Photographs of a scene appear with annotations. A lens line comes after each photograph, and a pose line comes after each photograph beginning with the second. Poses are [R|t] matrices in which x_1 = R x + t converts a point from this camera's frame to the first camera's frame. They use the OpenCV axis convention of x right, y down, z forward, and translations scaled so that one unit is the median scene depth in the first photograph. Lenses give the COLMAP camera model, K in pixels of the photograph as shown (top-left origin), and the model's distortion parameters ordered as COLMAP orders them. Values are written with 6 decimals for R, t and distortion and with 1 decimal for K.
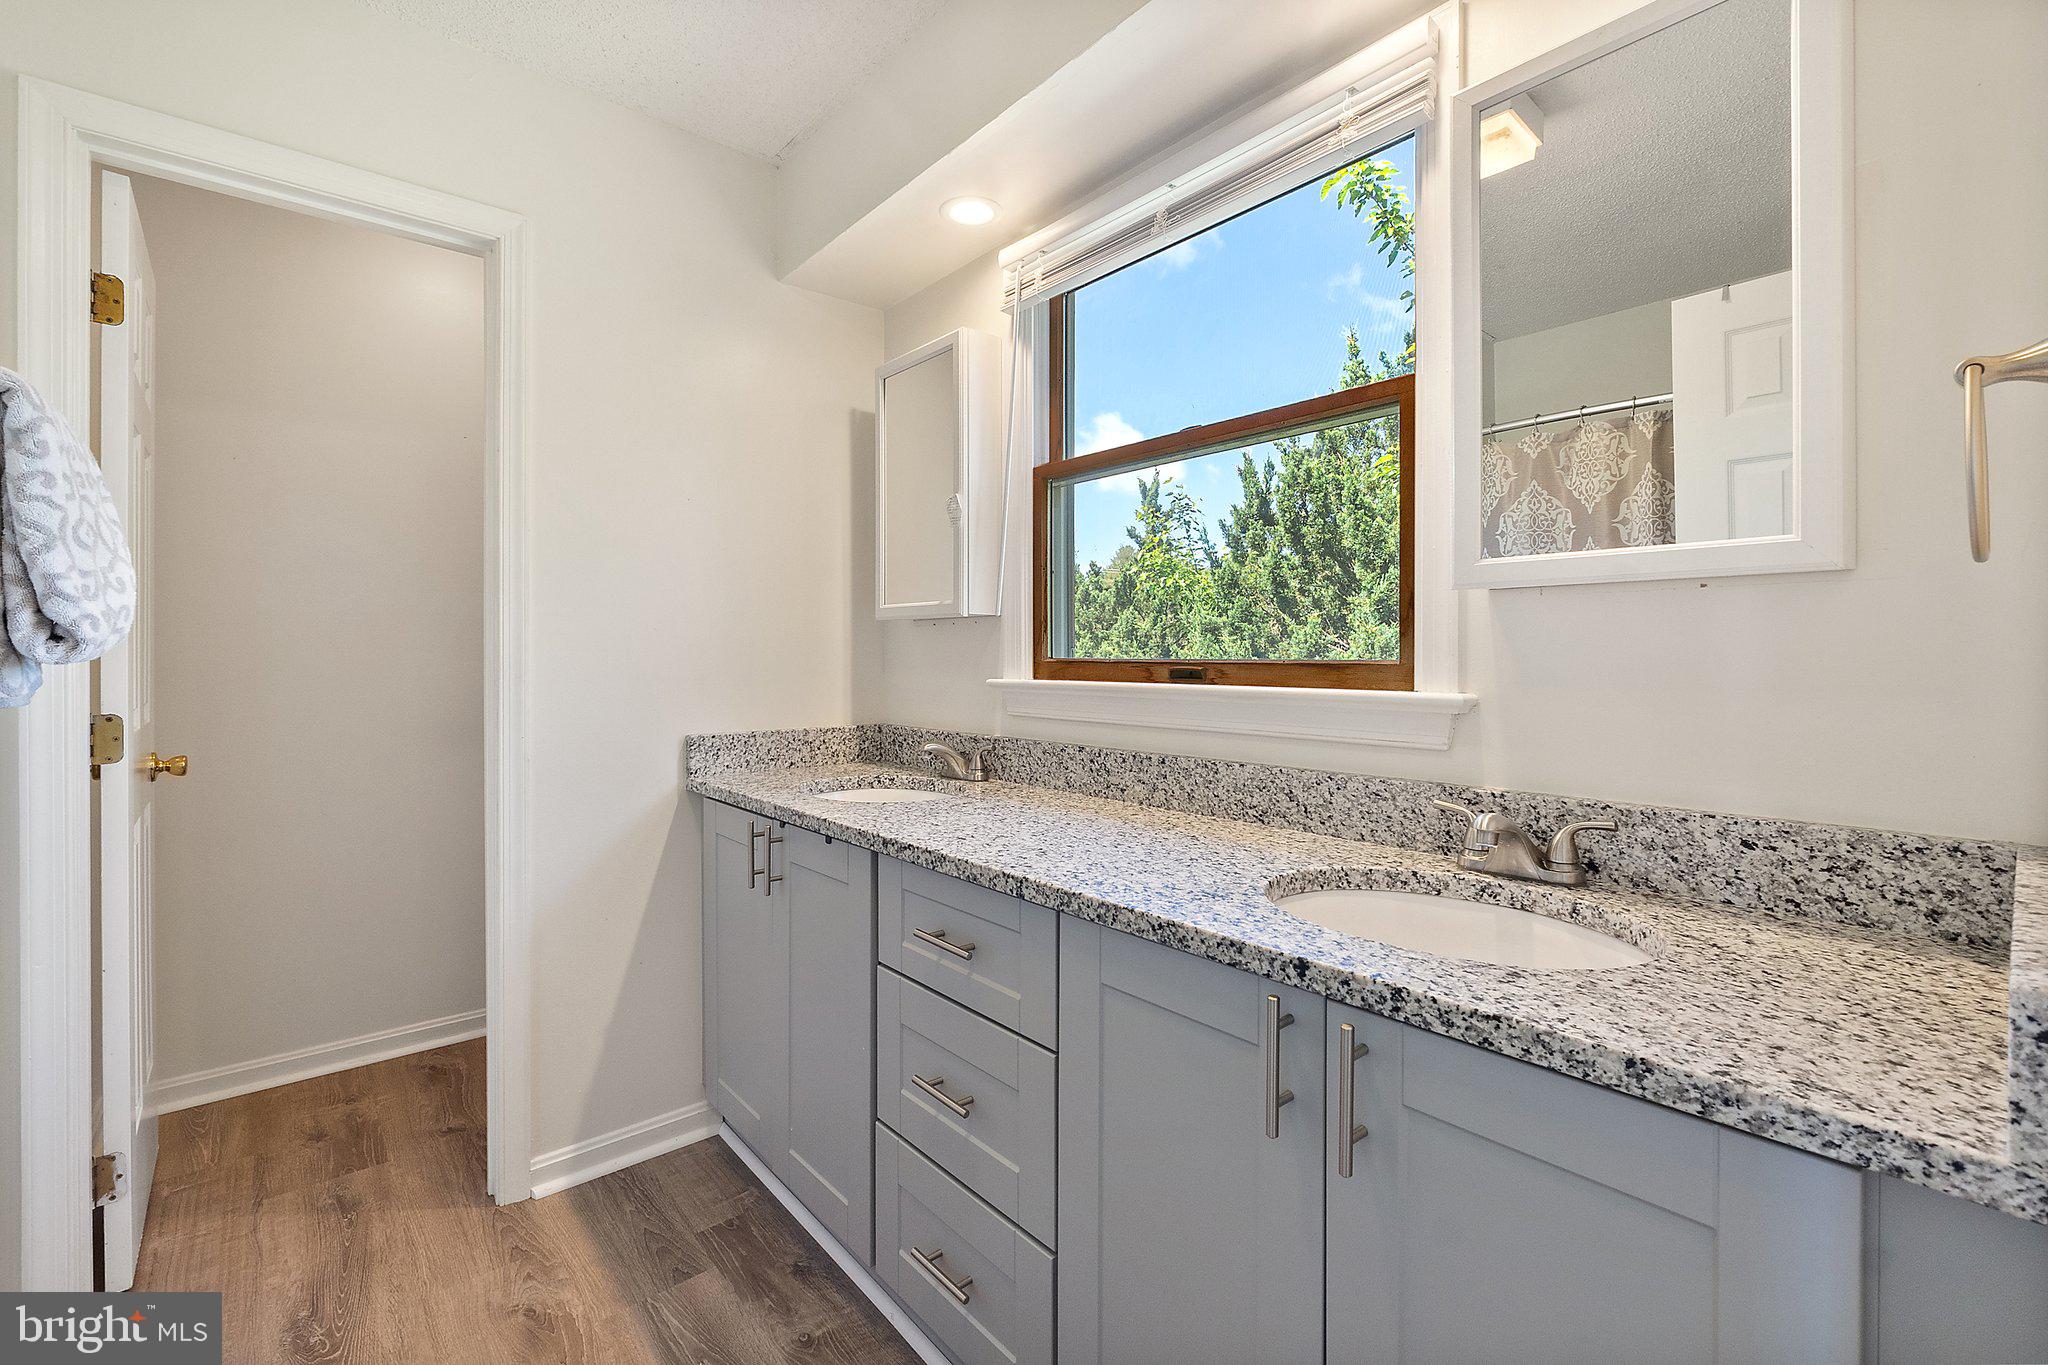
lens RADIAL K [[865.4, 0, 1032.6], [0, 865.4, 662.2], [0, 0, 1]] dist [-0.010574, 0.000172]
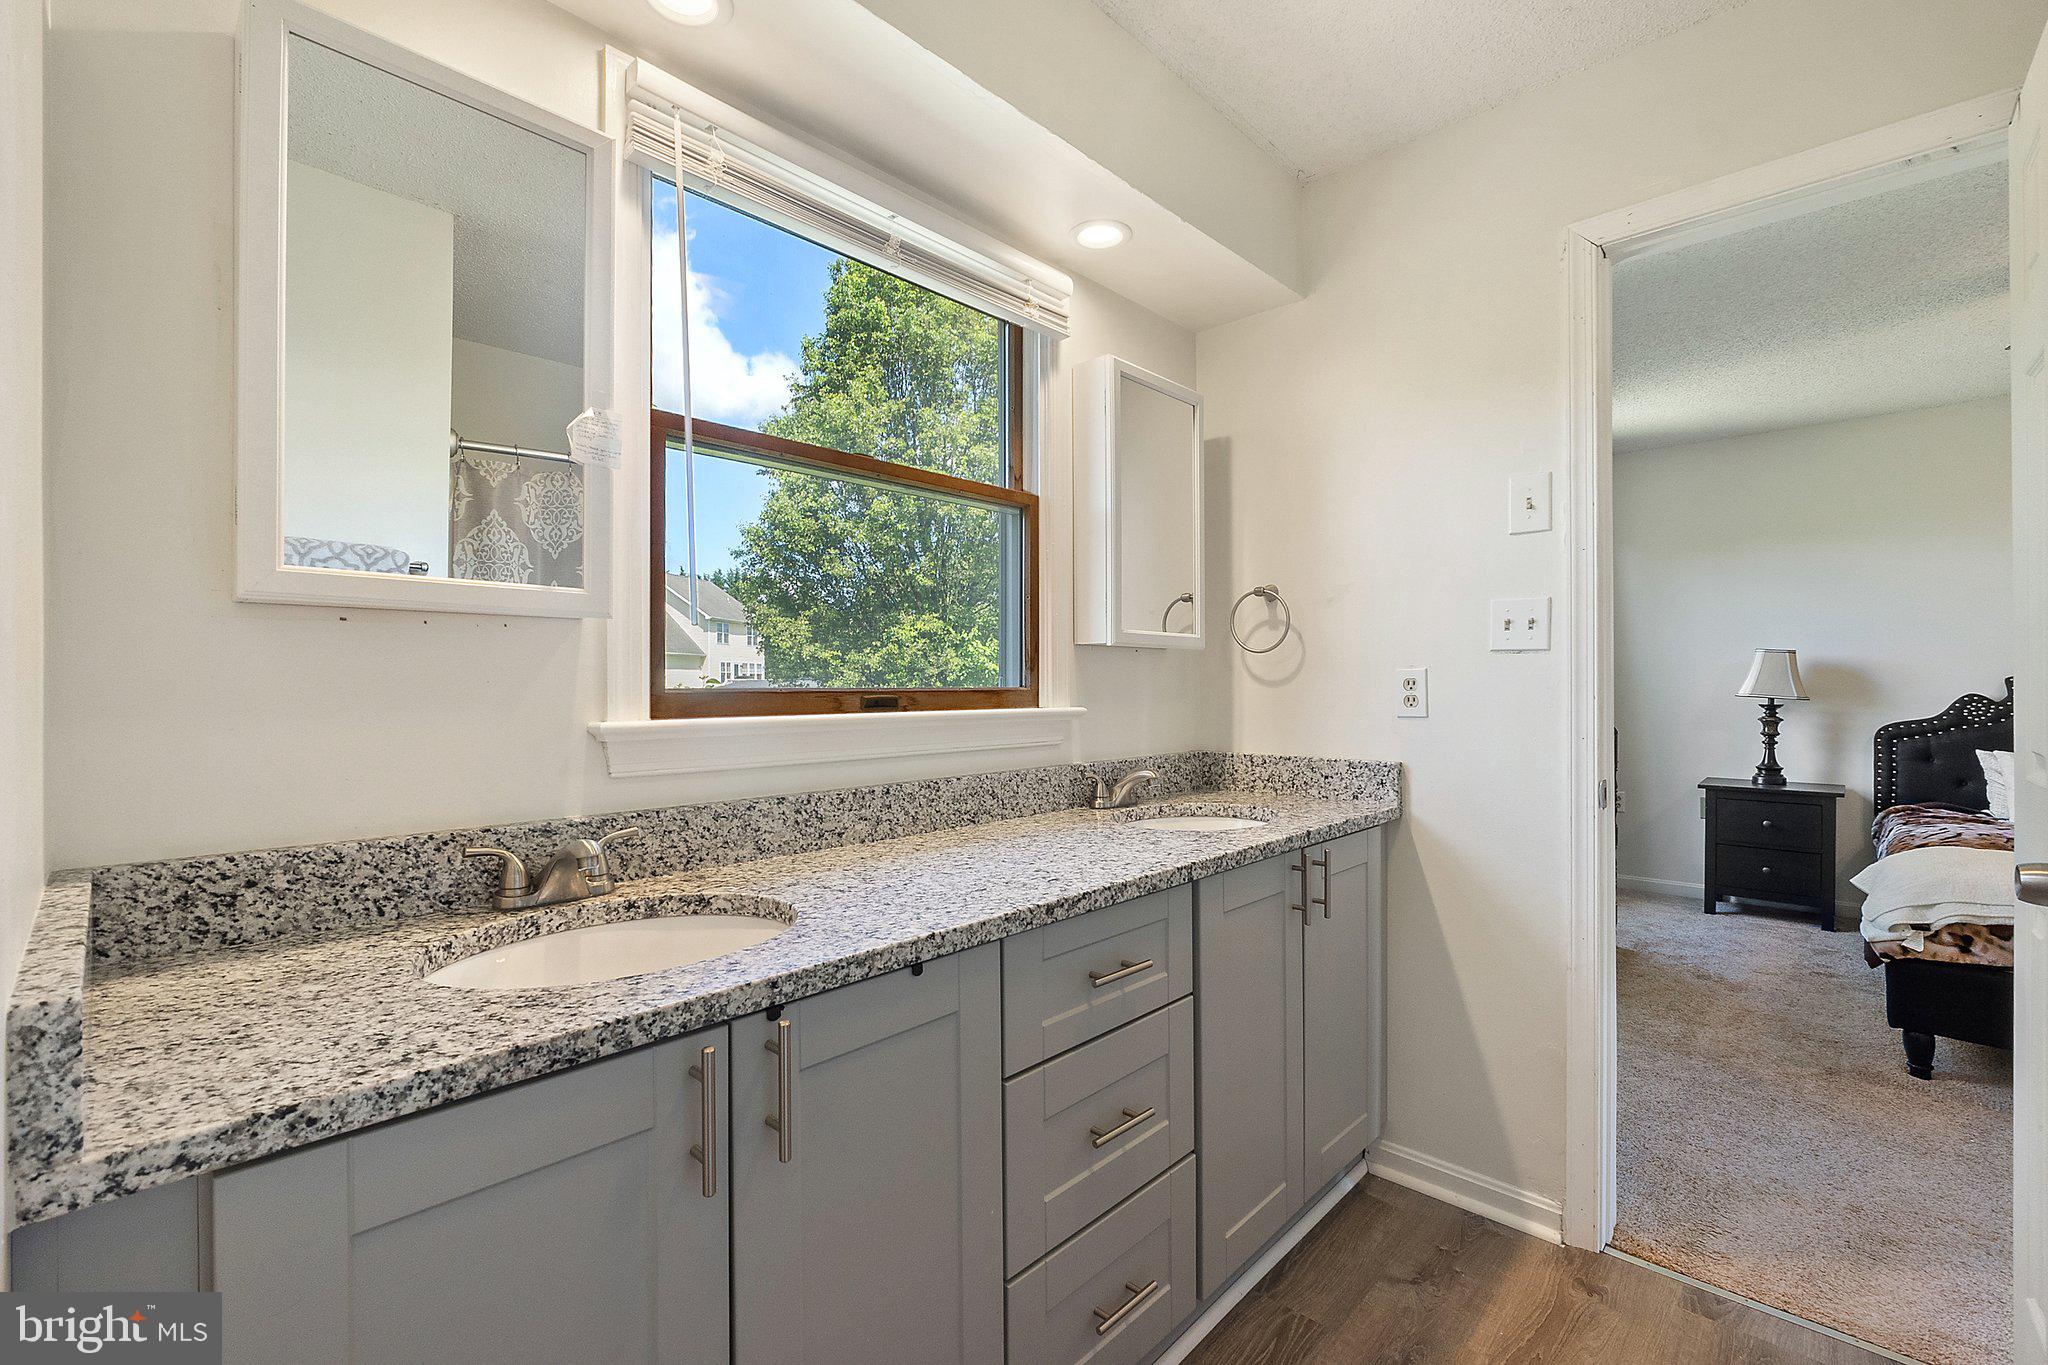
lens RADIAL K [[860.4, 0, 1020.2], [0, 860.4, 686.6], [0, 0, 1]] dist [-0.012343, 0.000029]
pose [[-0.081704, -0.001002, 0.996656, -0.988627], [0.010898, 0.999939, 0.001899, -0.005945], [-0.996597, 0.011016, -0.081688, 1.096416]]
